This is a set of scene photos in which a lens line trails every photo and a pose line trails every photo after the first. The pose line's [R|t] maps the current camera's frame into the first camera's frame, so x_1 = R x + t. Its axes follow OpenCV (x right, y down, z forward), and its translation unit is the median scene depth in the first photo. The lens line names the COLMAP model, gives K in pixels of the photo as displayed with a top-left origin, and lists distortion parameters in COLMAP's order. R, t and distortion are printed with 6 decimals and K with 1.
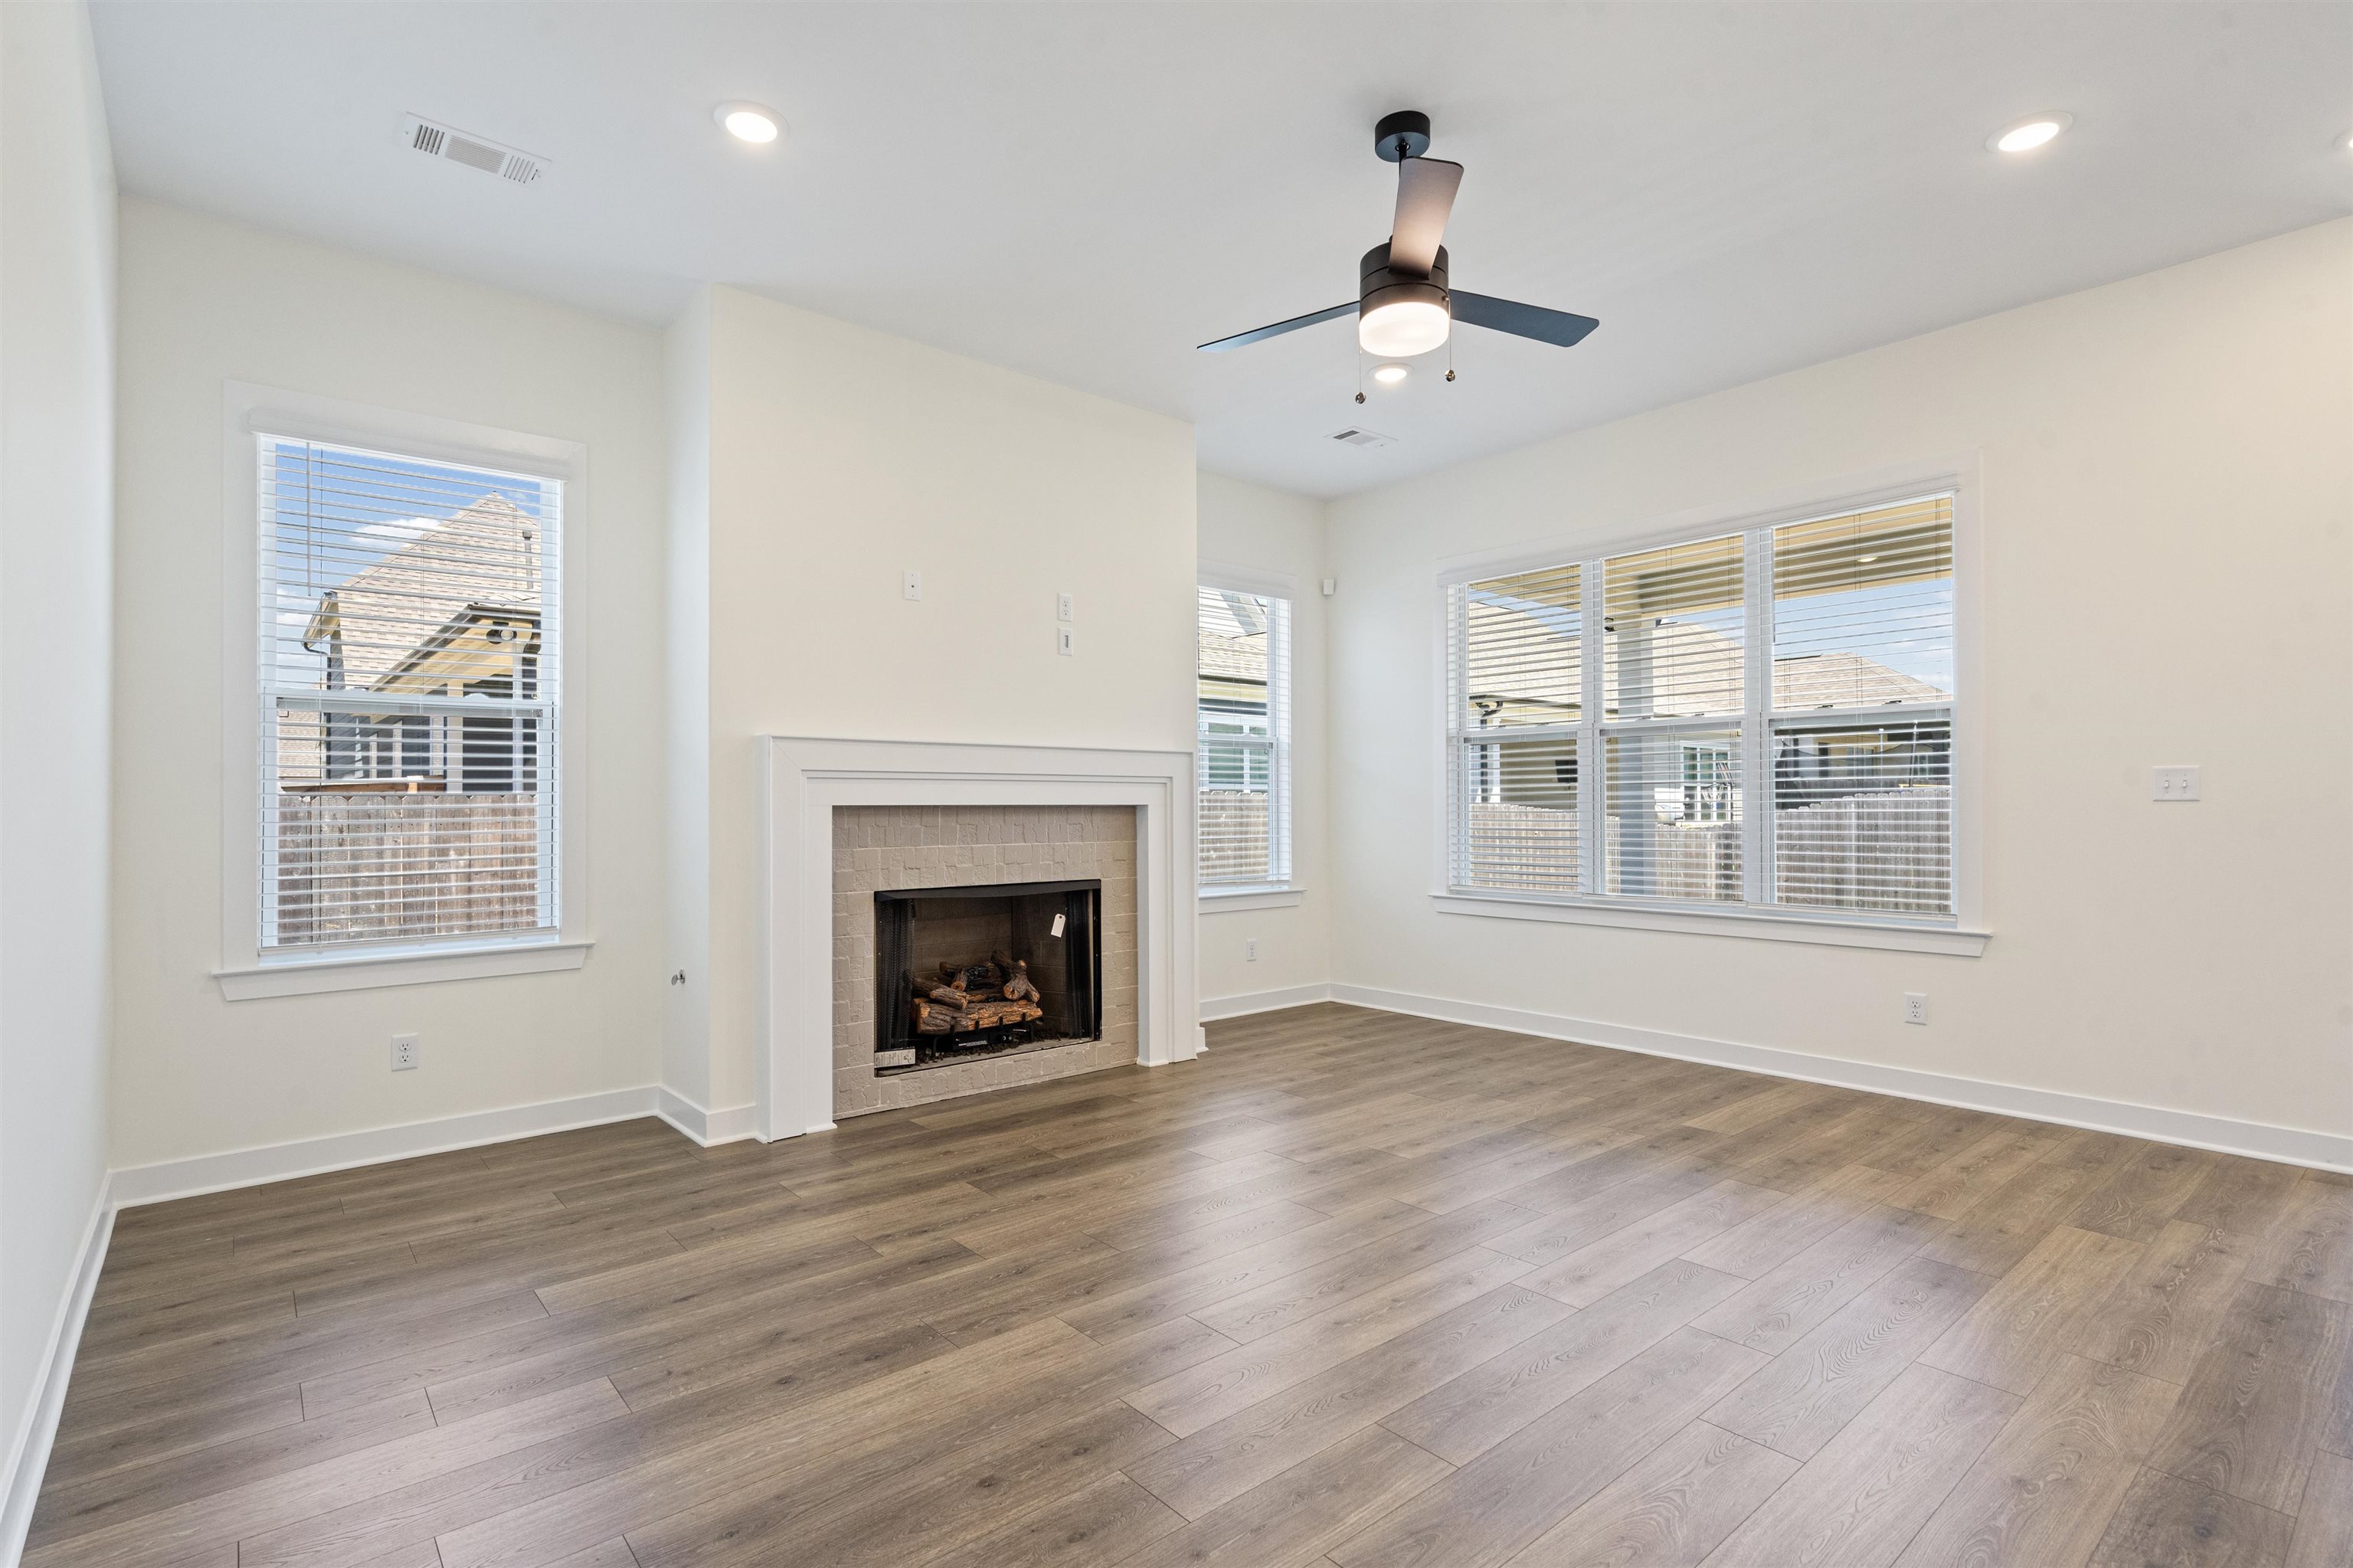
lens RADIAL K [[1118.7, 0, 1157.9], [0, 1118.7, 779.0], [0, 0, 1]] dist [-0.000997, 0.000854]
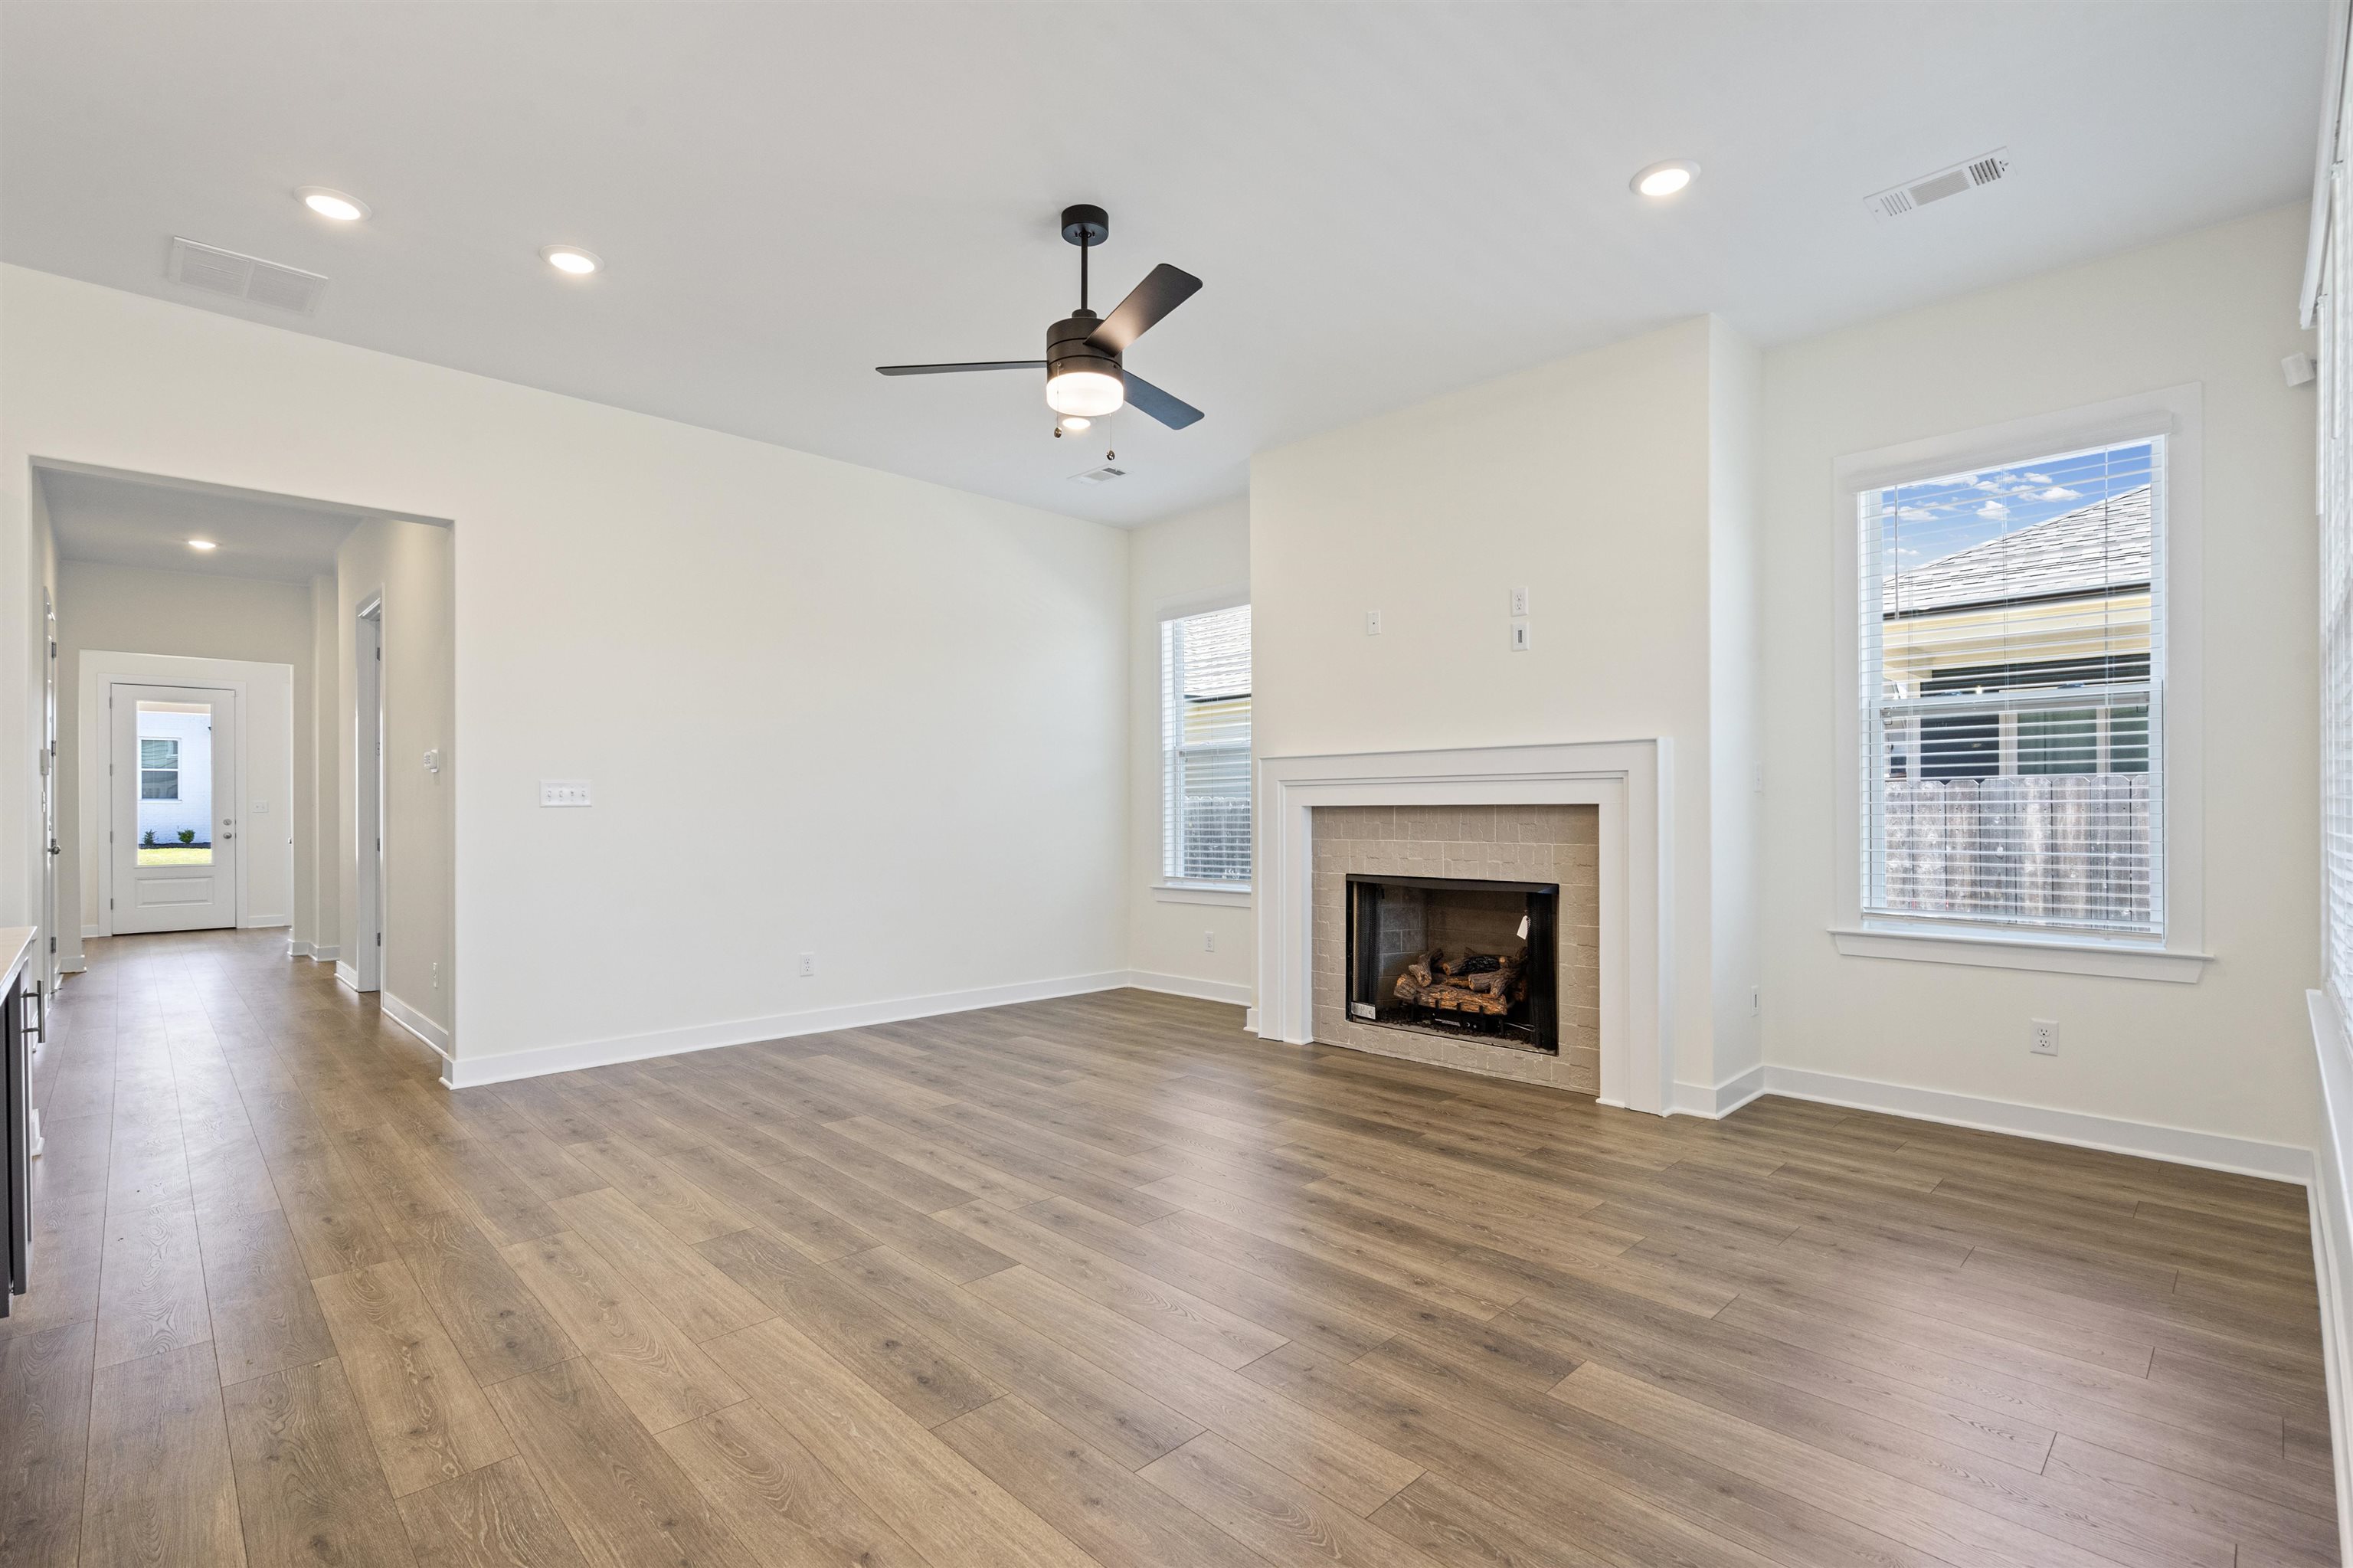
lens RADIAL K [[1085.6, 0, 1161.8], [0, 1085.6, 796.7], [0, 0, 1]] dist [0.001261, 0.000791]
pose [[0.067071, -0.008224, -0.997714, 0.942755], [0.032167, 0.999464, -0.006076, 0.013660], [0.997230, -0.031686, 0.067300, 0.700612]]
